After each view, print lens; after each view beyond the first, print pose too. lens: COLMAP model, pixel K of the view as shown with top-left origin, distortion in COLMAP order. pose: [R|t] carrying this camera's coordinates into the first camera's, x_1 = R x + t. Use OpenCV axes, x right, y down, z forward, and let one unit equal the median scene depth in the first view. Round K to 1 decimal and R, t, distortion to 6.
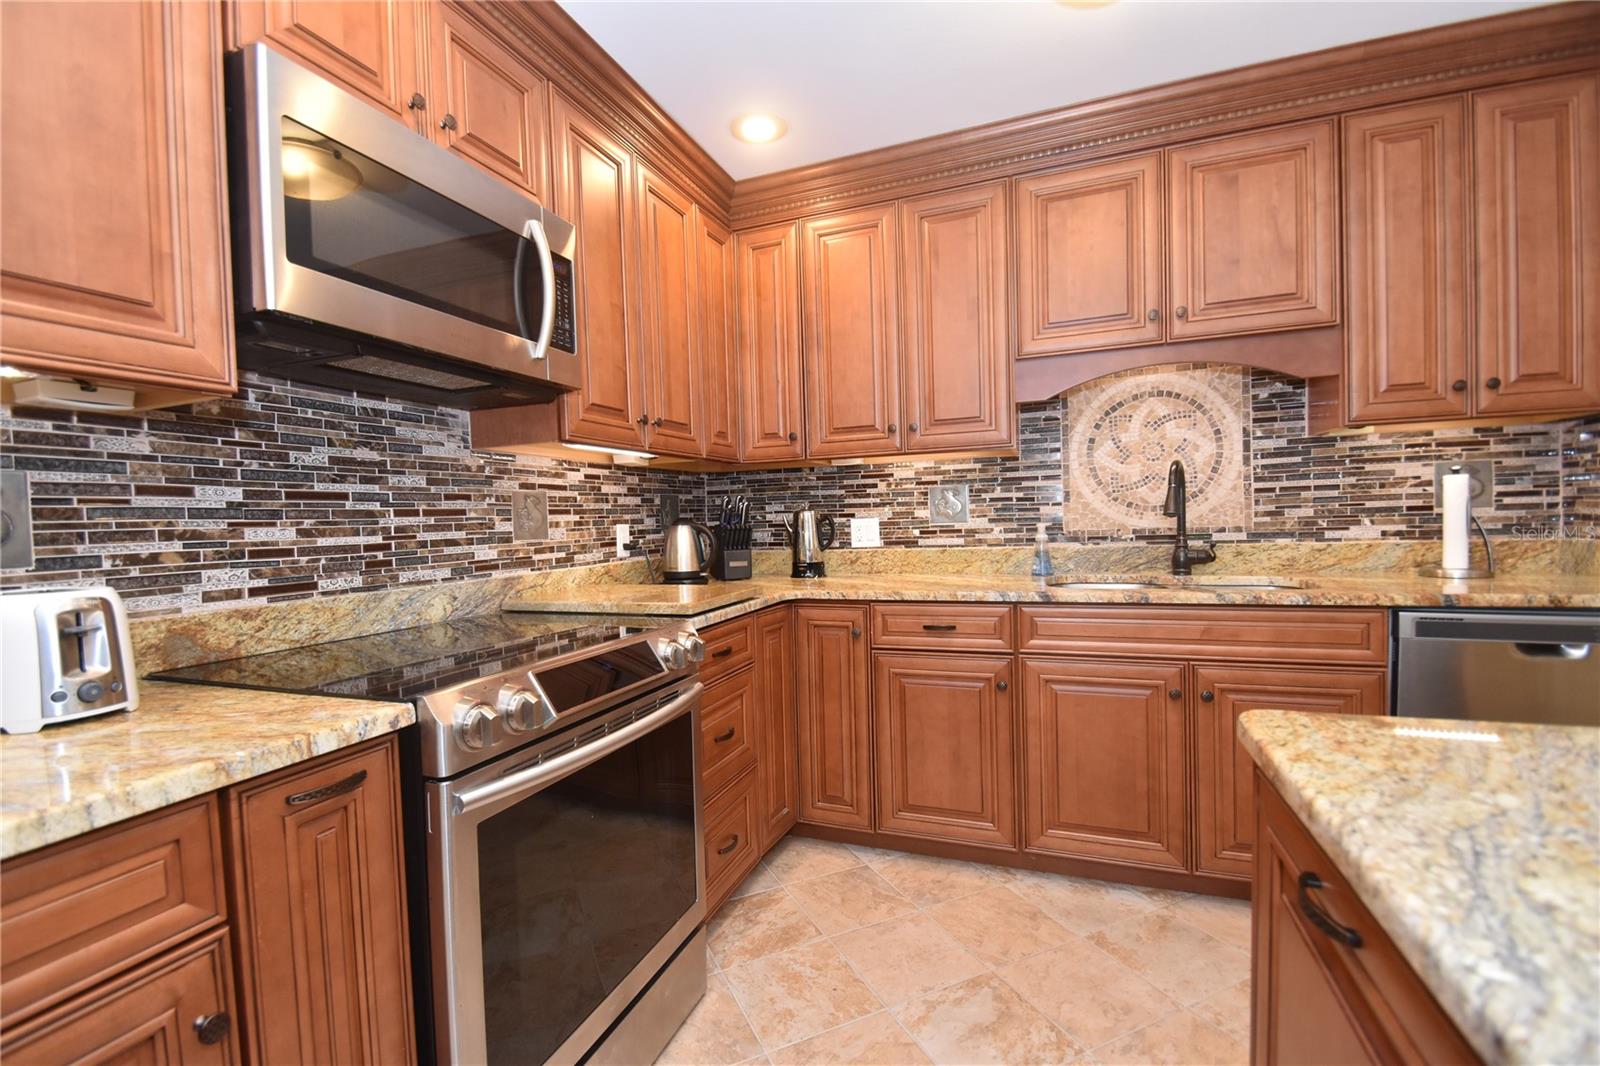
lens RADIAL K [[701.6, 0, 785.6], [0, 701.6, 540.8], [0, 0, 1]] dist [0.005217, -0.010789]
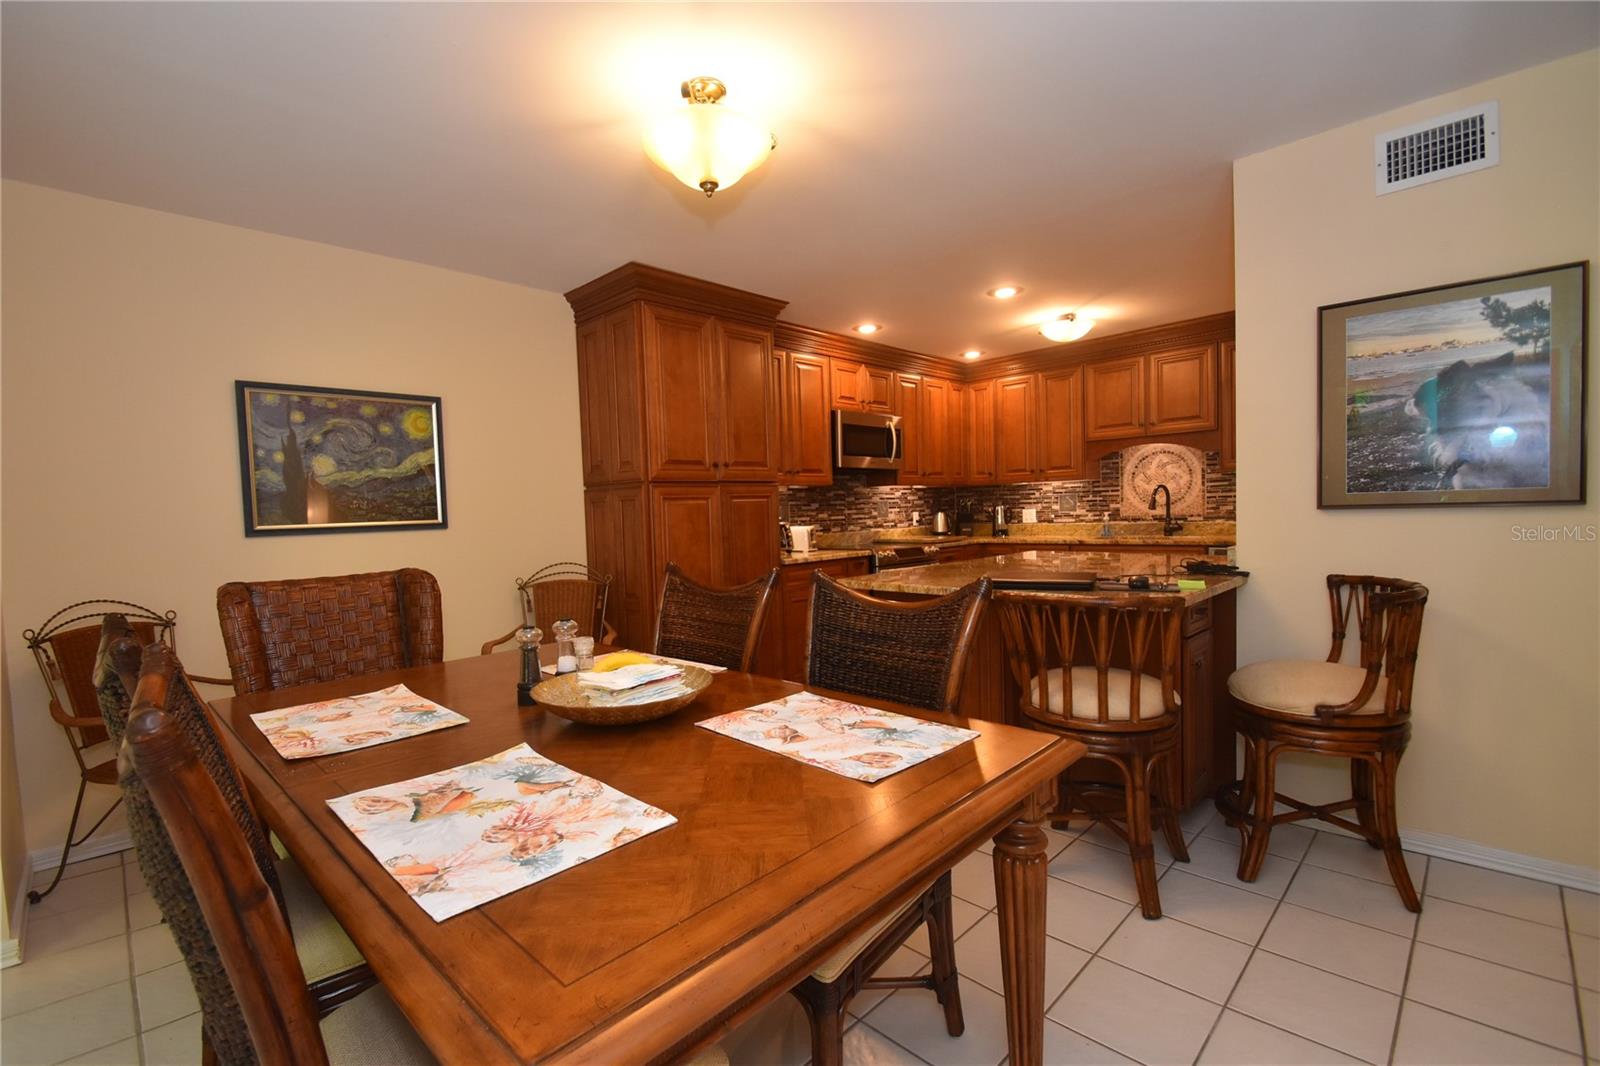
lens RADIAL K [[701.6, 0, 784.2], [0, 701.6, 543.1], [0, 0, 1]] dist [0.005217, -0.010789]
pose [[0.914956, 0.020628, -0.403026, 0.336162], [-0.009255, 0.999503, 0.030147, 0.014768], [0.403447, -0.023853, 0.914692, -1.424977]]
